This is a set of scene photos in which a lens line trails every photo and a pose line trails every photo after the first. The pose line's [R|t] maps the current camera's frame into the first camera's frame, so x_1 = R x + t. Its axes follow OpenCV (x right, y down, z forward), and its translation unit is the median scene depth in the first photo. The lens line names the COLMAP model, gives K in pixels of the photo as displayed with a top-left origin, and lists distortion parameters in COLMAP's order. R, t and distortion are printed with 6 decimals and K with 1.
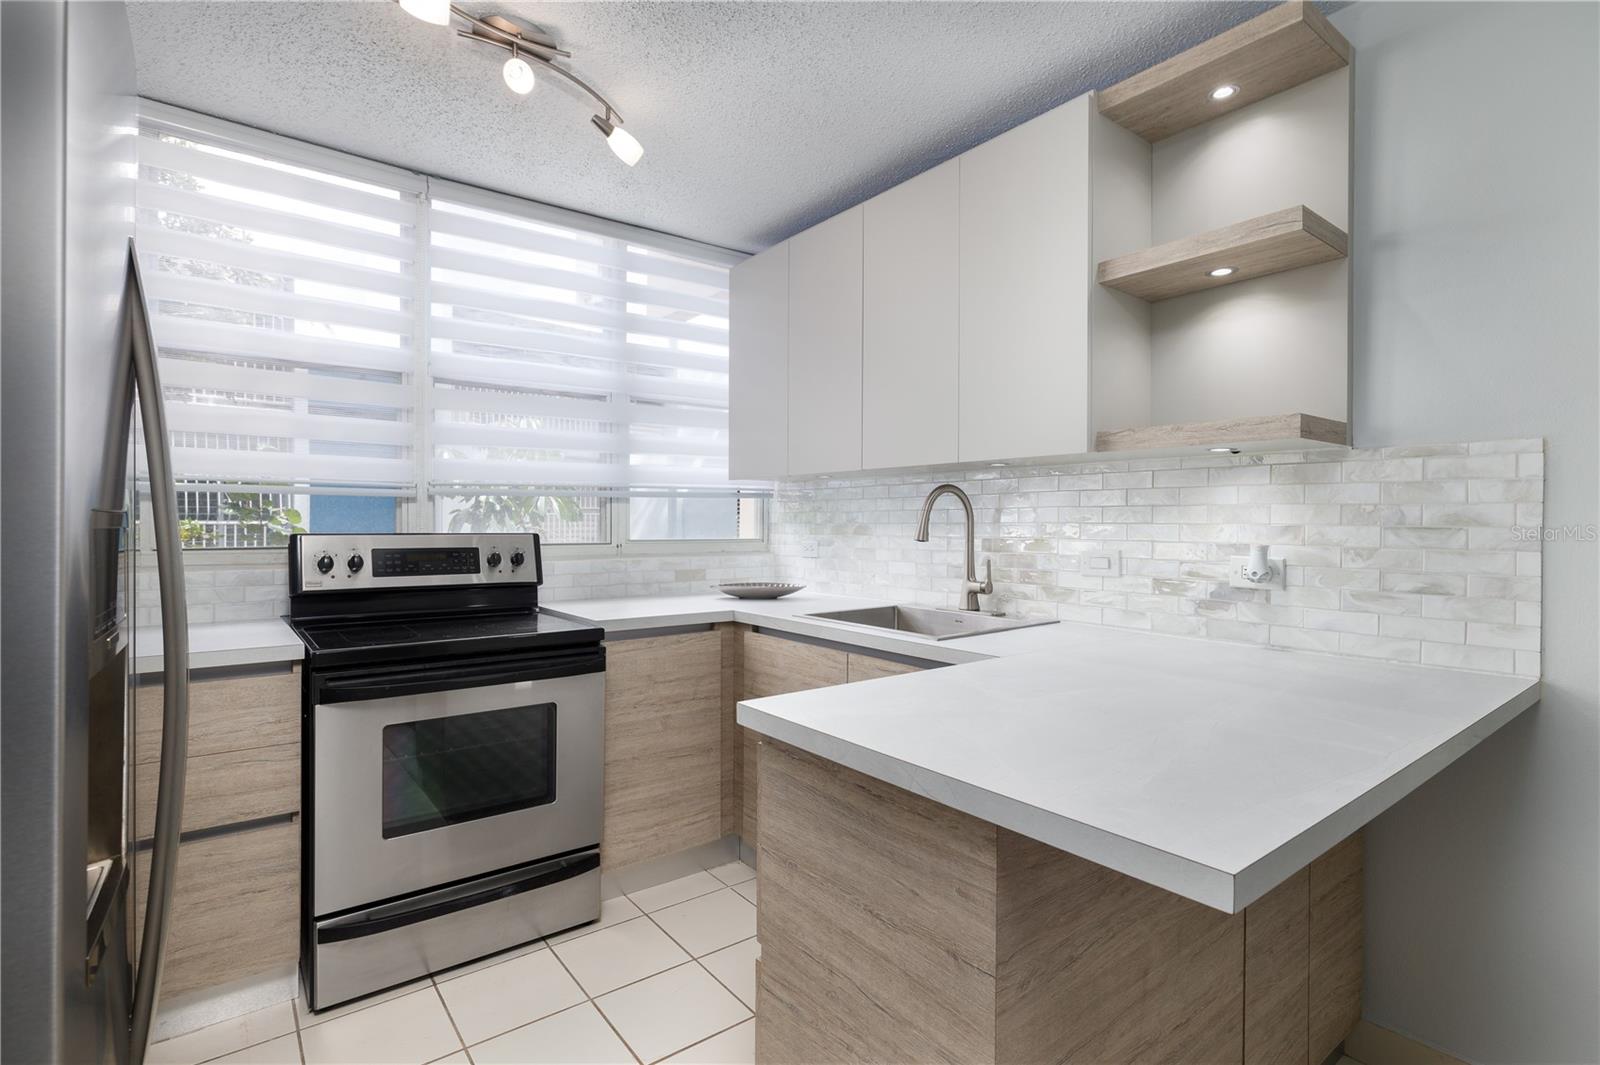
lens RADIAL K [[761.9, 0, 792.4], [0, 761.9, 521.3], [0, 0, 1]] dist [0.002036, 0.000310]
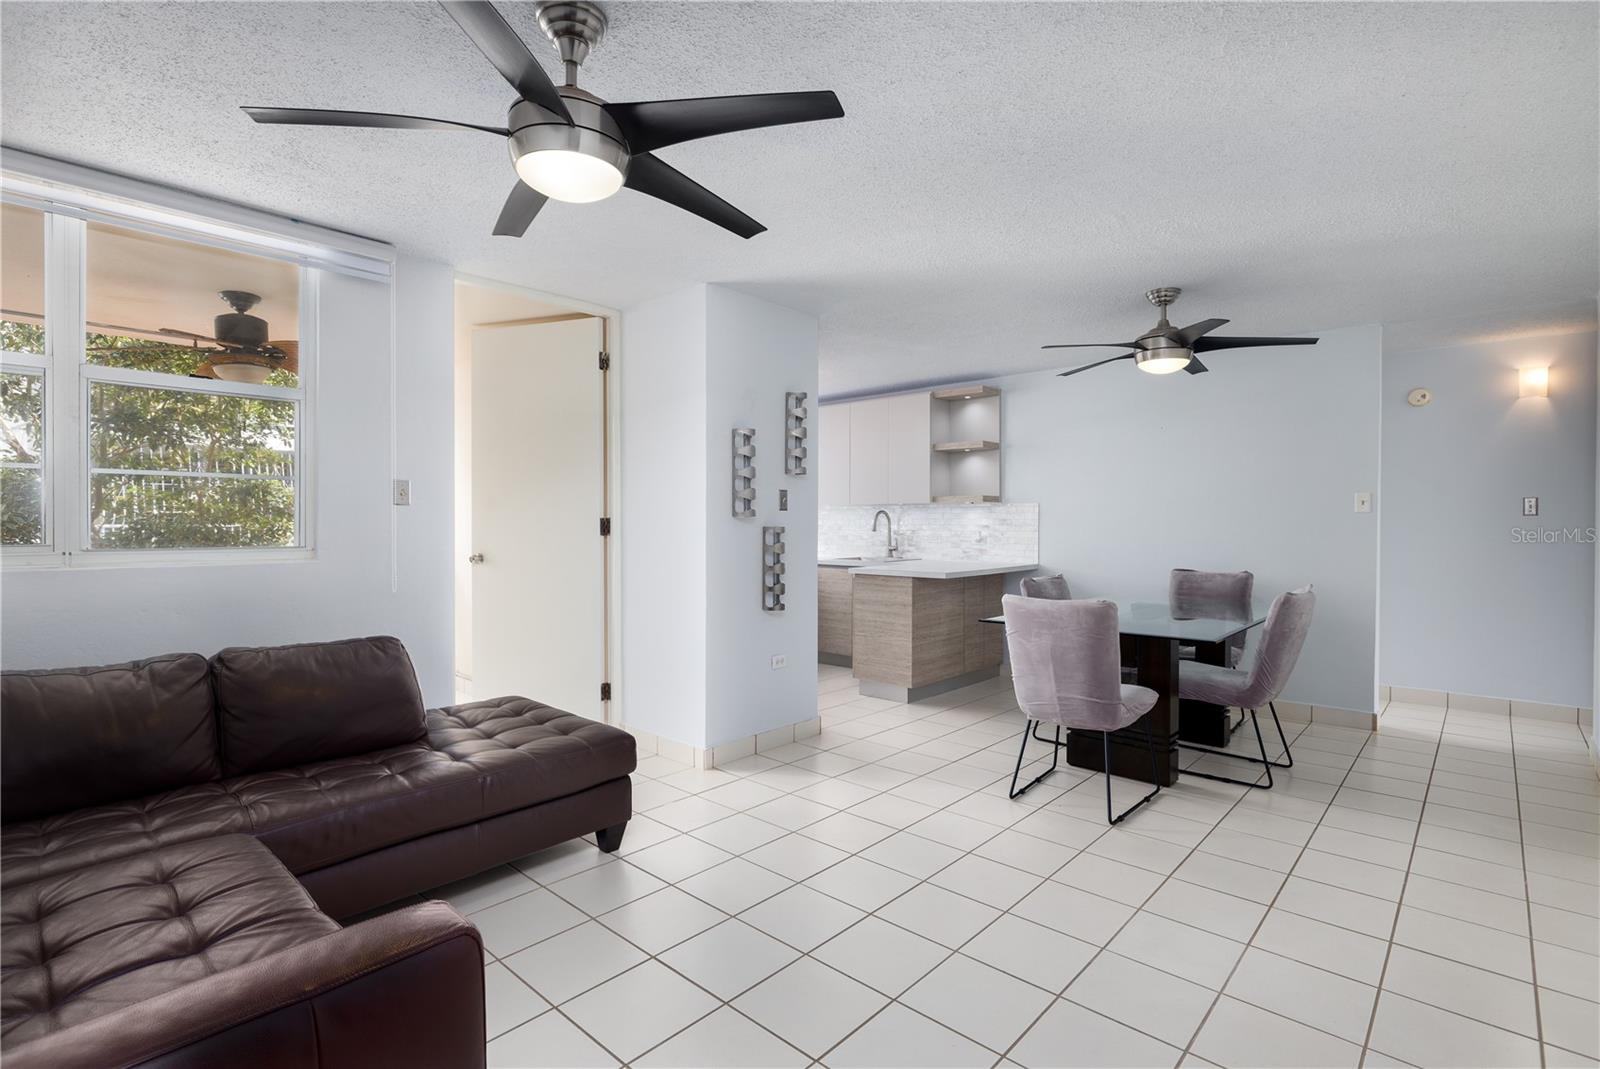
lens RADIAL K [[761.9, 0, 792.4], [0, 761.9, 523.3], [0, 0, 1]] dist [0.002036, 0.000310]
pose [[0.984468, -0.002078, 0.175551, -0.730454], [0.002038, 0.999998, 0.000410, -0.004922], [-0.175551, -0.000046, 0.984470, -2.011006]]
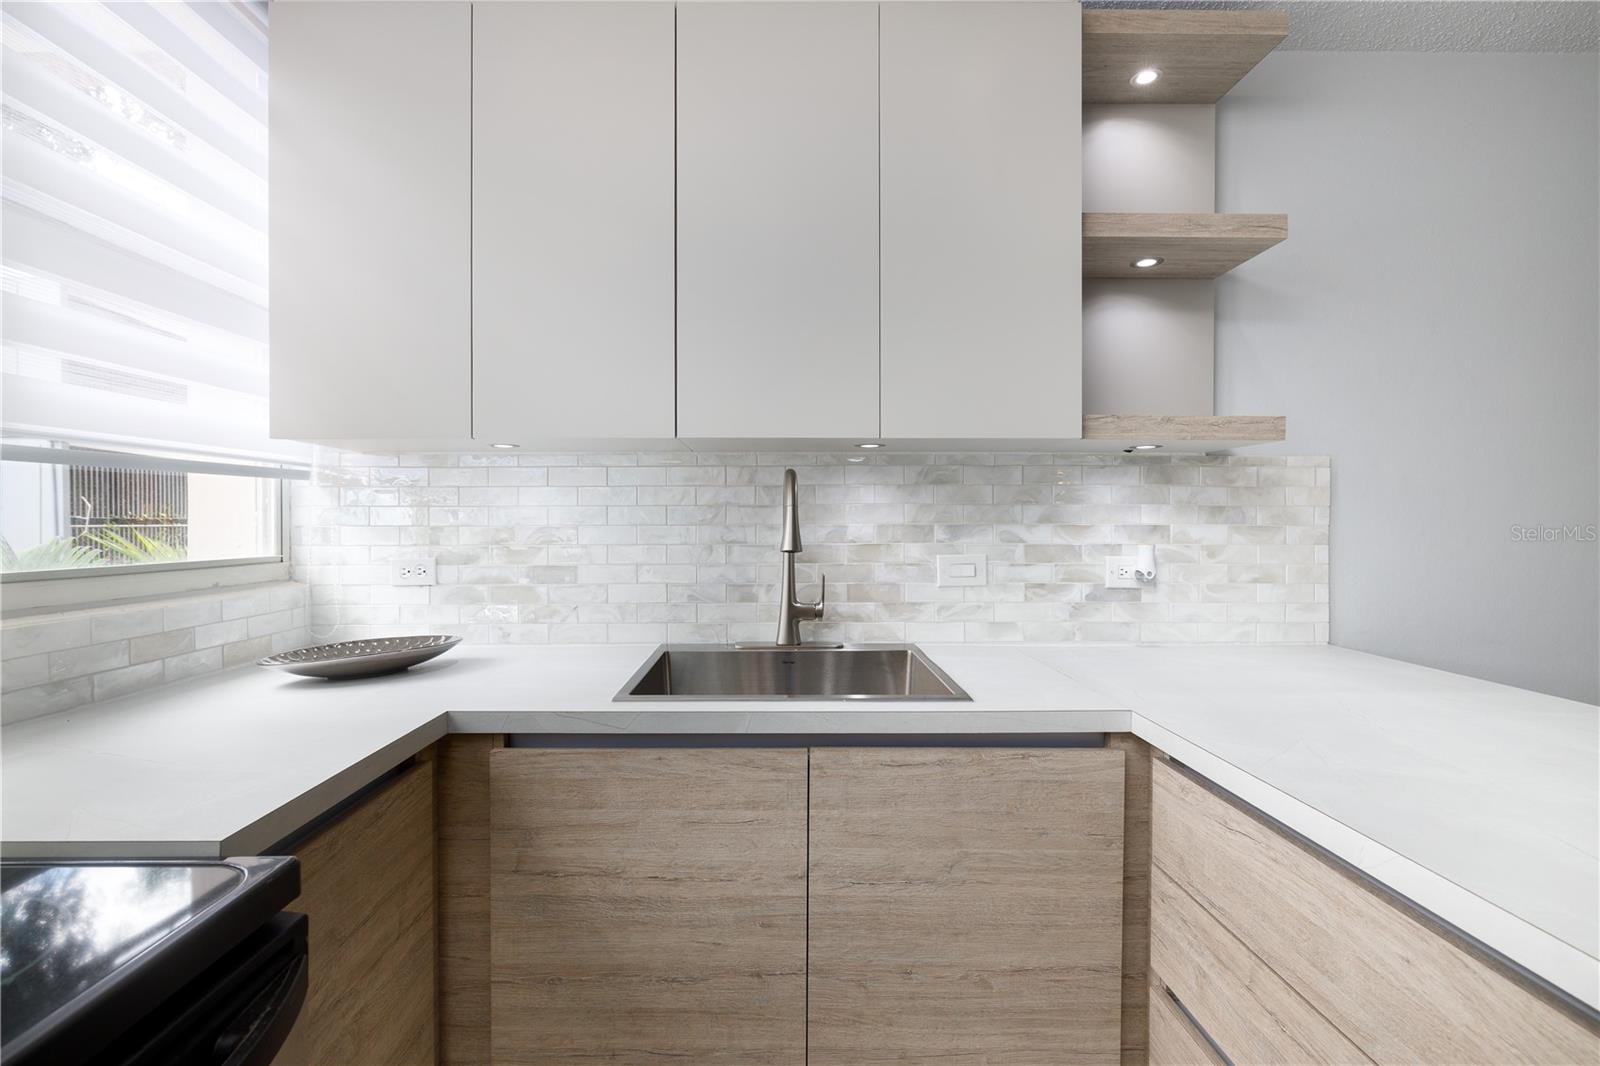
lens RADIAL K [[714.7, 0, 775.4], [0, 714.7, 523.2], [0, 0, 1]] dist [0.001157, 0.000068]
pose [[0.611620, -0.005059, 0.791136, -0.408837], [0.003645, 0.999987, 0.003576, -0.002978], [-0.791143, 0.000696, 0.611630, 0.749436]]
